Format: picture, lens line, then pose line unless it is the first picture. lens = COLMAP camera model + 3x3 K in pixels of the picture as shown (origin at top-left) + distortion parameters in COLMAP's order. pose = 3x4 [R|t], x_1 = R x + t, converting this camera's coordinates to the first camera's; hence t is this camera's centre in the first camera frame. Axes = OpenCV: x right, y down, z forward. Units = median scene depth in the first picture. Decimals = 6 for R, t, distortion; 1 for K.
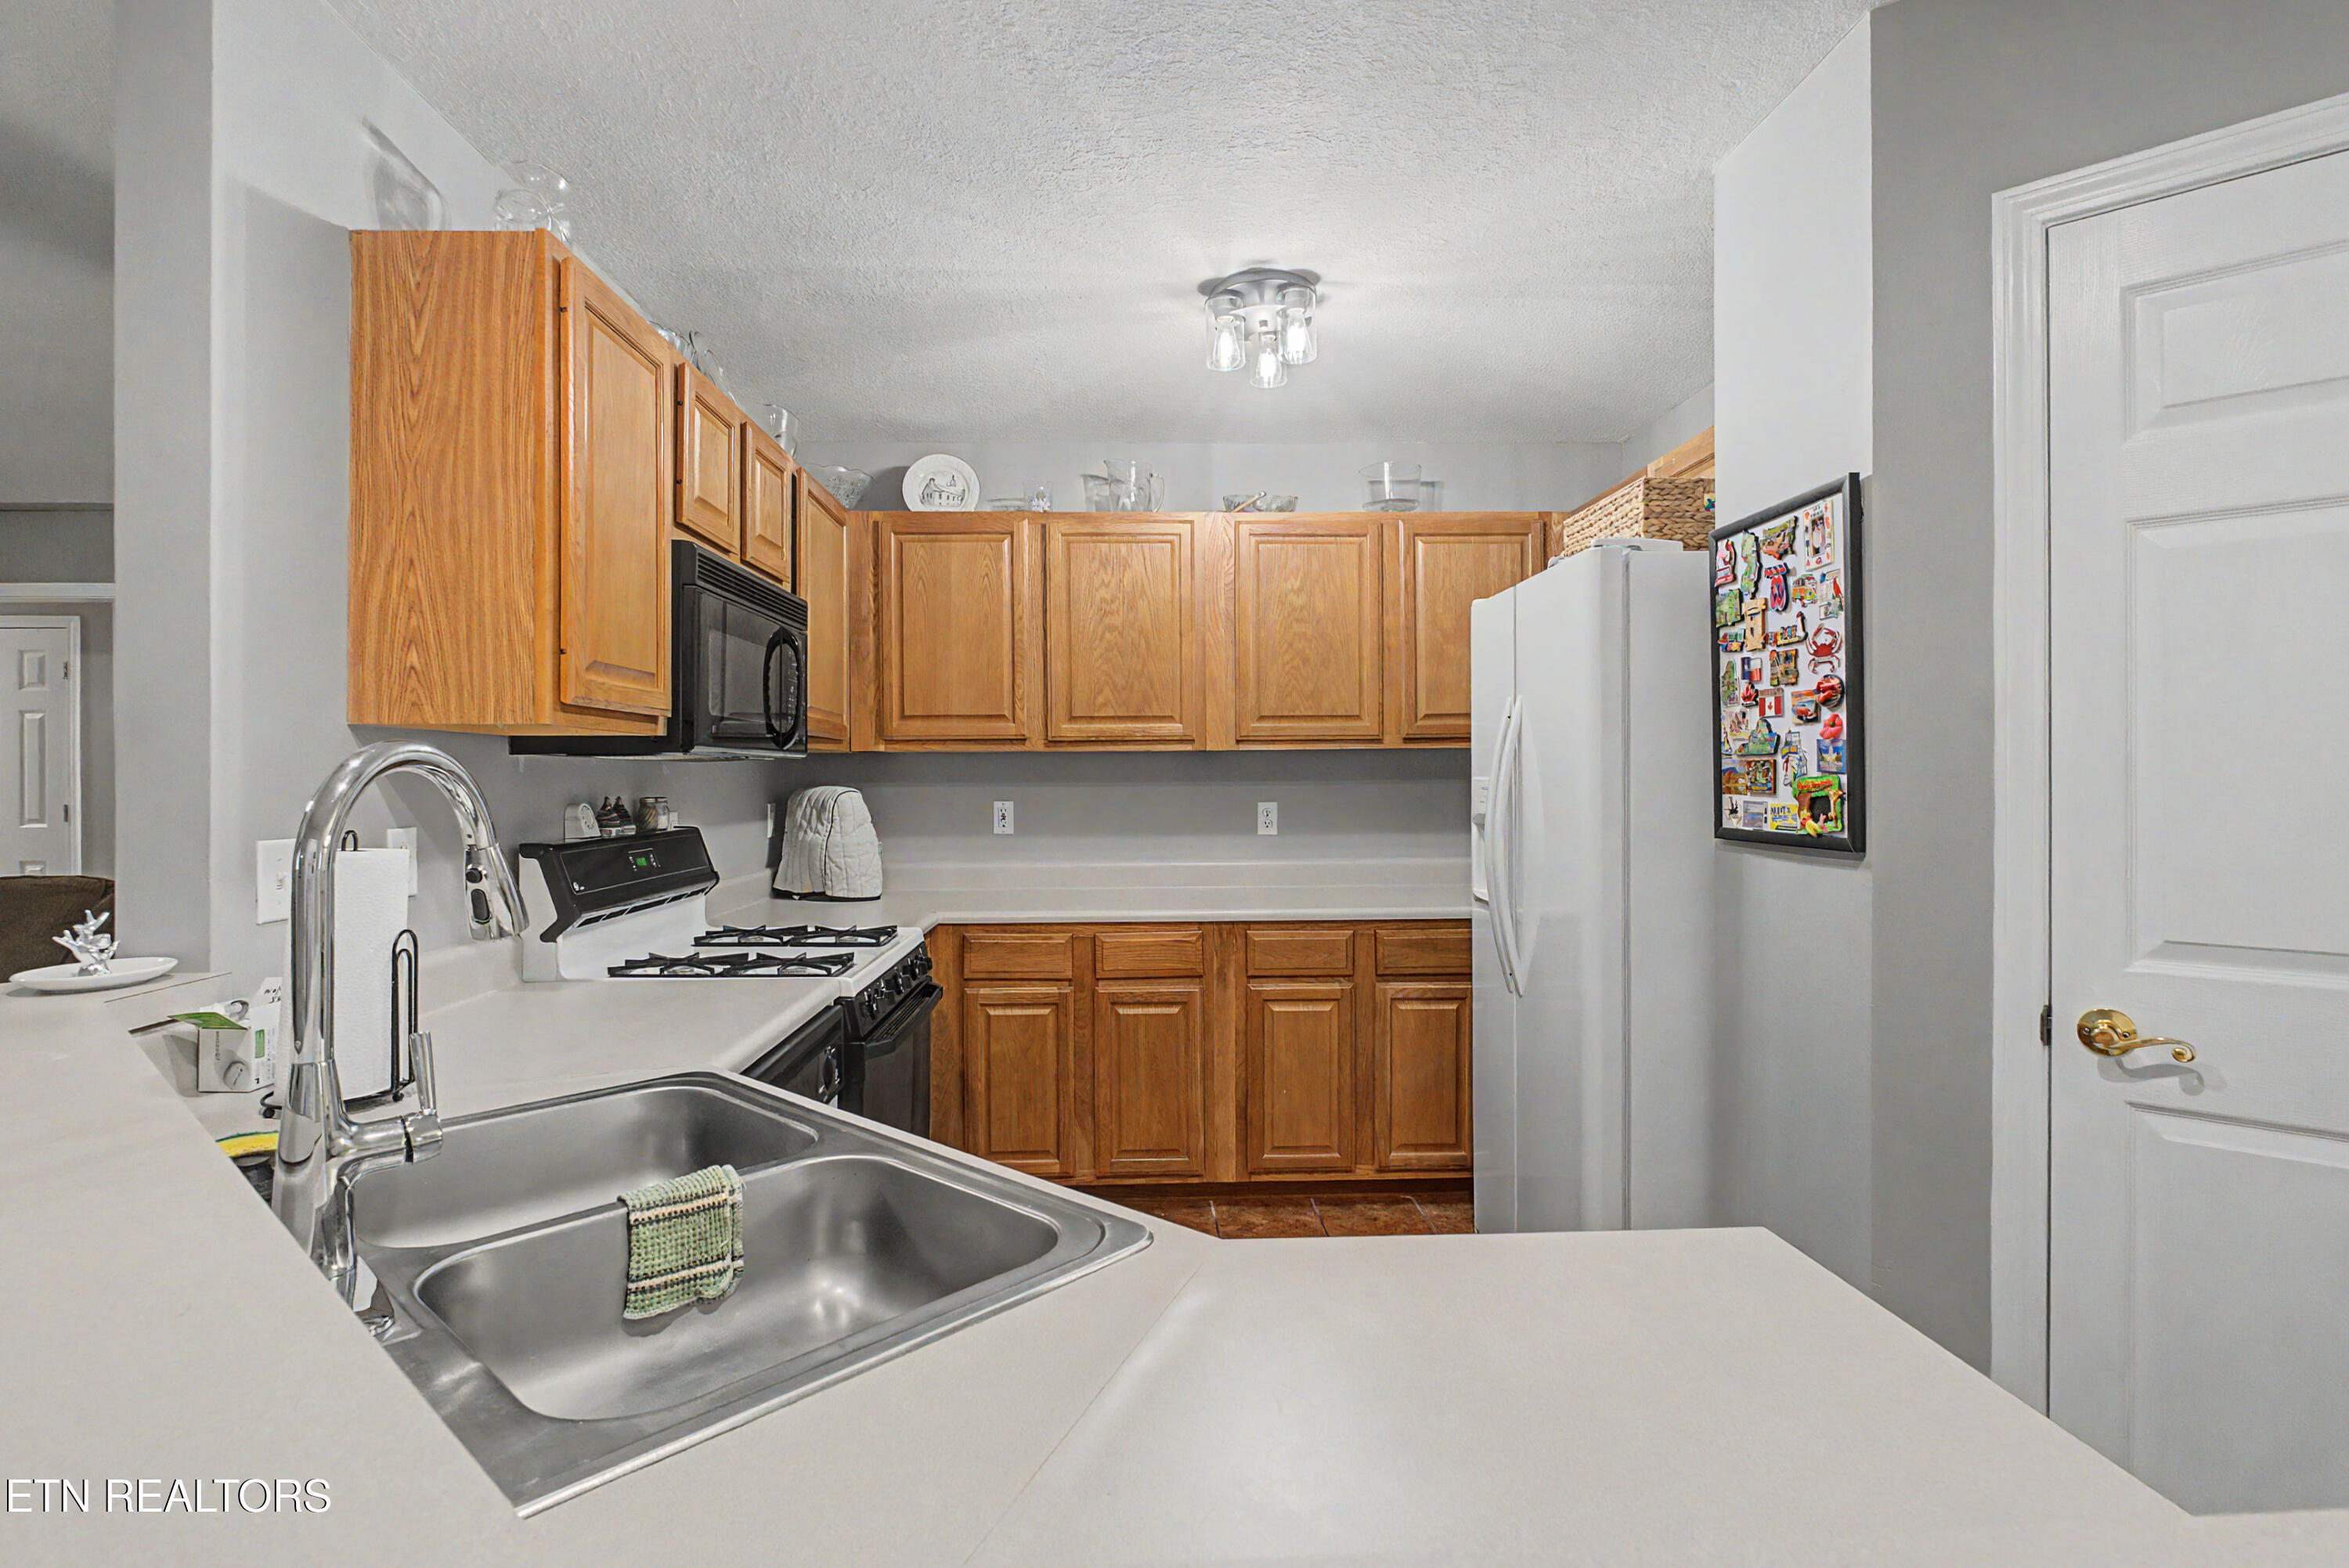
lens RADIAL K [[1140.7, 0, 1209.6], [0, 1140.7, 781.5], [0, 0, 1]] dist [-0.013949, 0.000624]
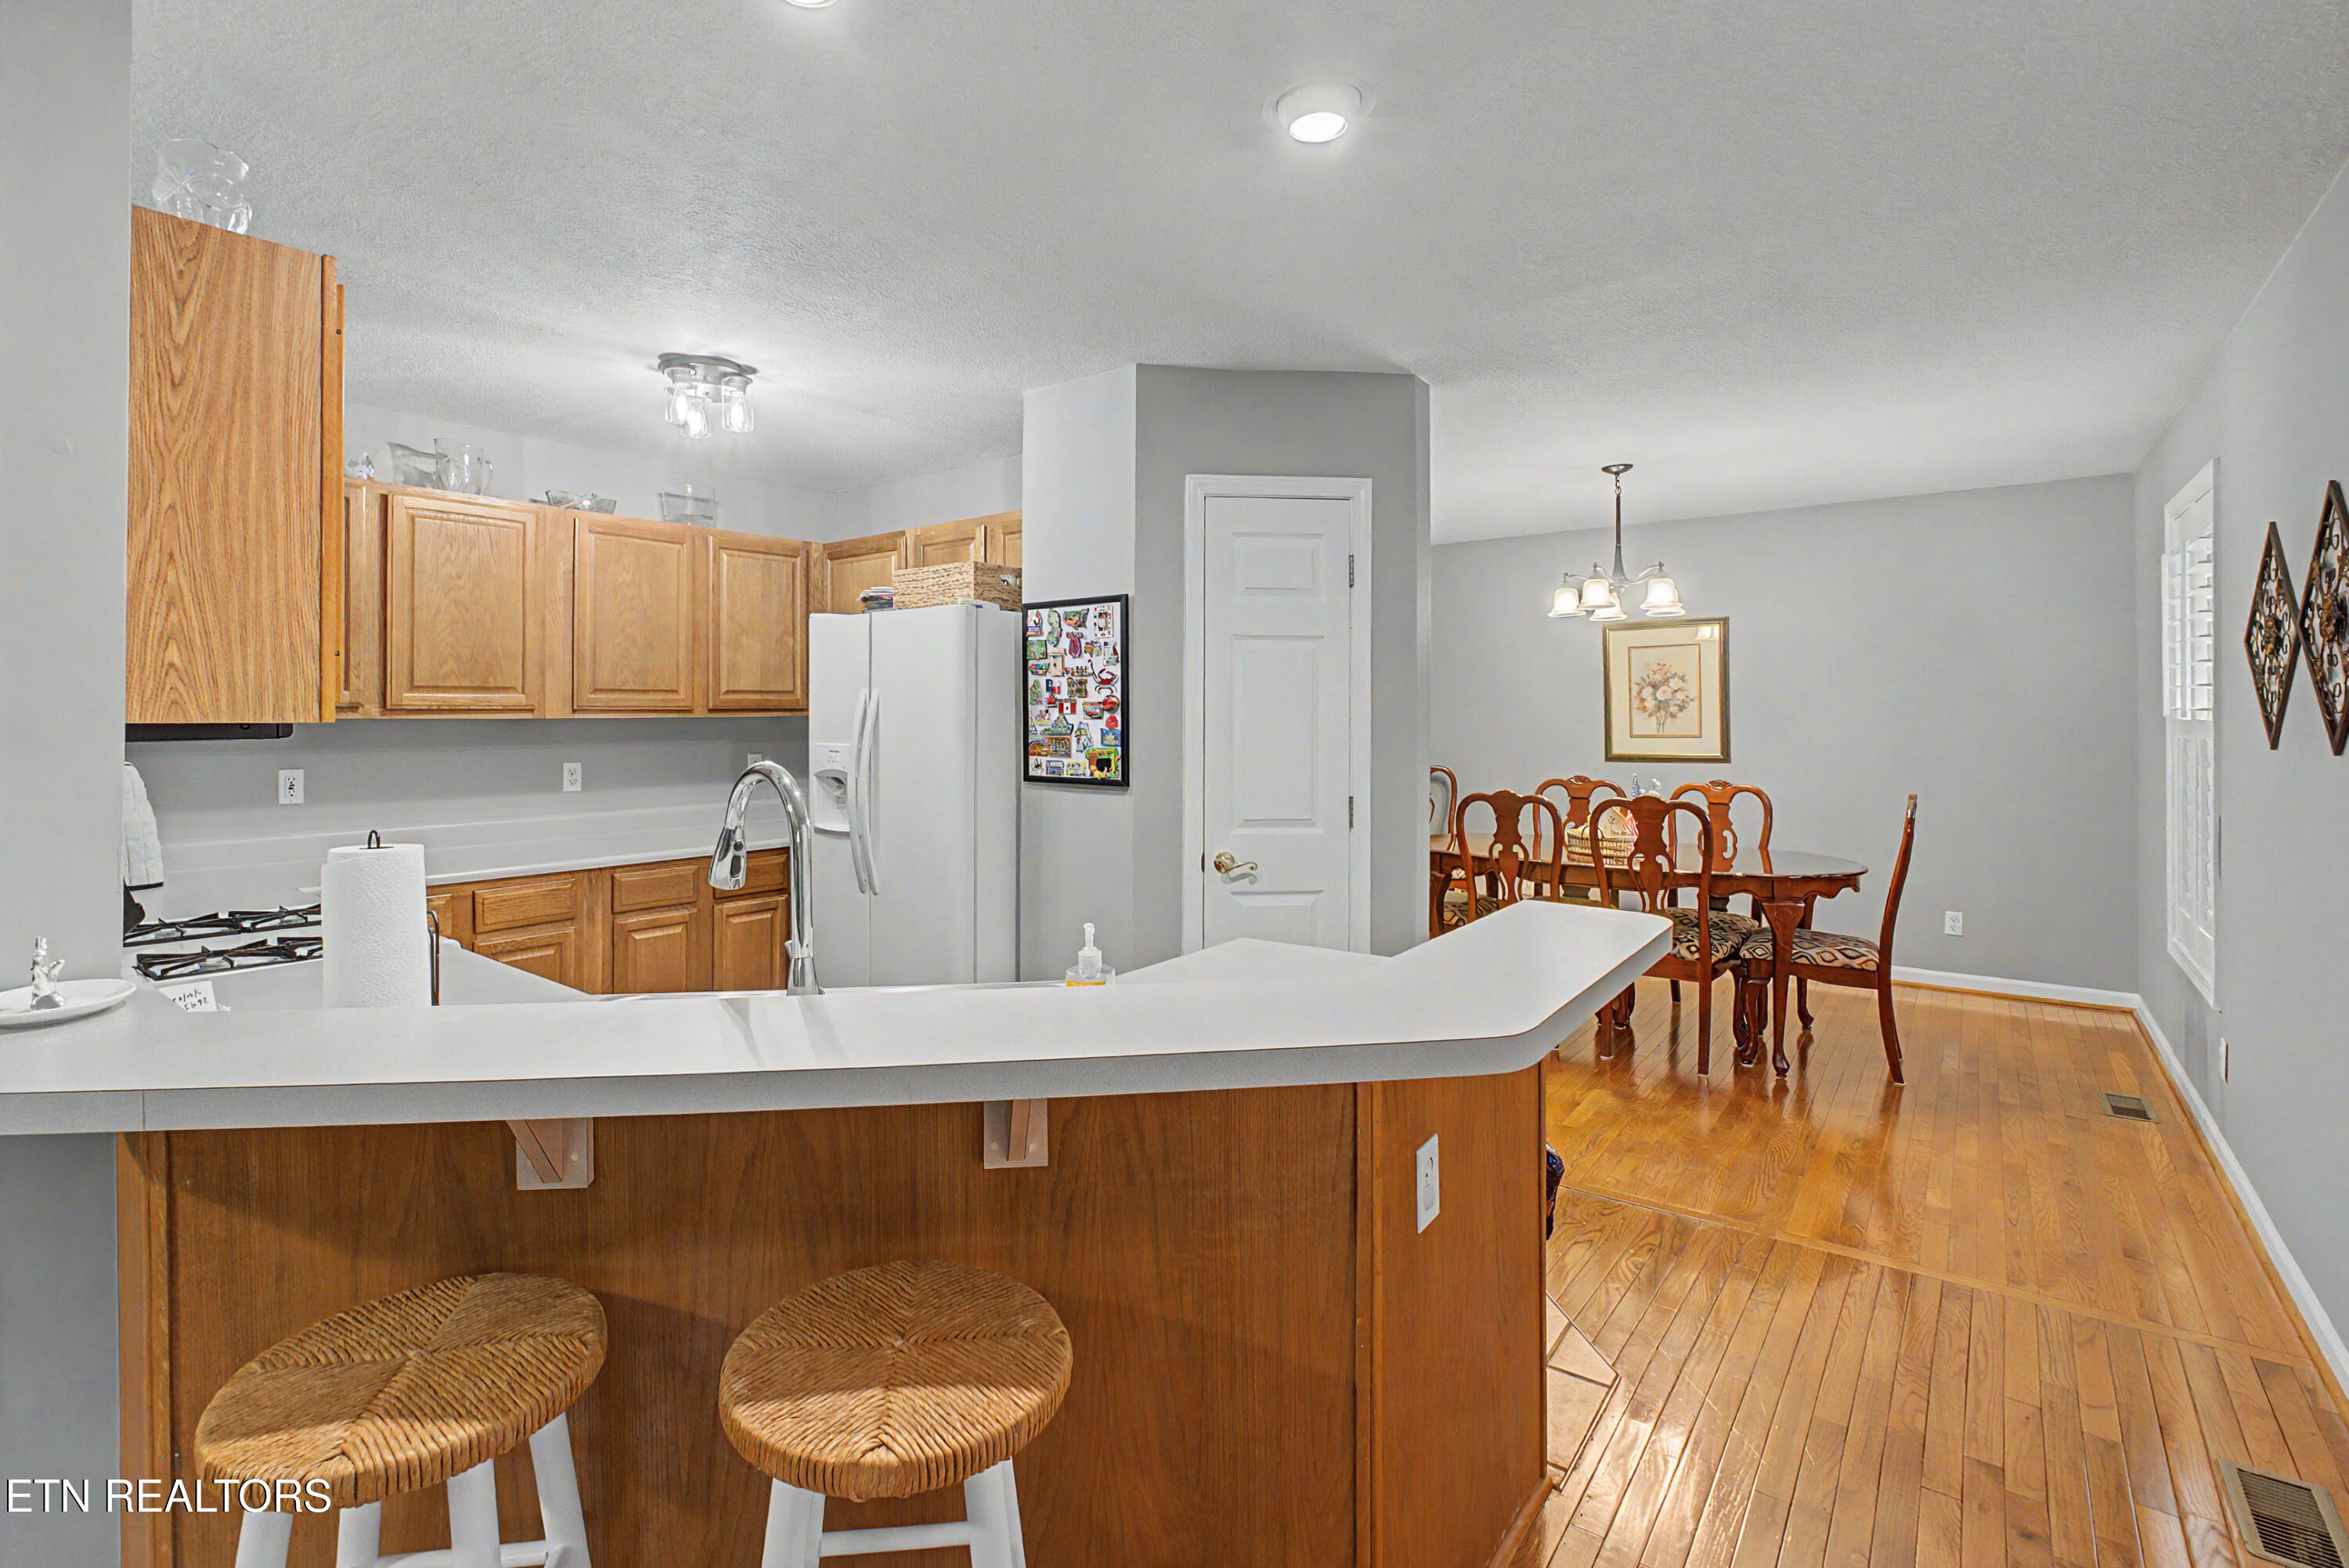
lens RADIAL K [[1008.3, 0, 1141.6], [0, 1008.3, 717.2], [0, 0, 1]] dist [-0.013869, 0.001019]
pose [[0.661016, 0.006109, 0.750347, -0.640978], [-0.001125, 0.999974, -0.007151, -0.040519], [-0.750371, 0.003882, 0.661006, -0.154302]]
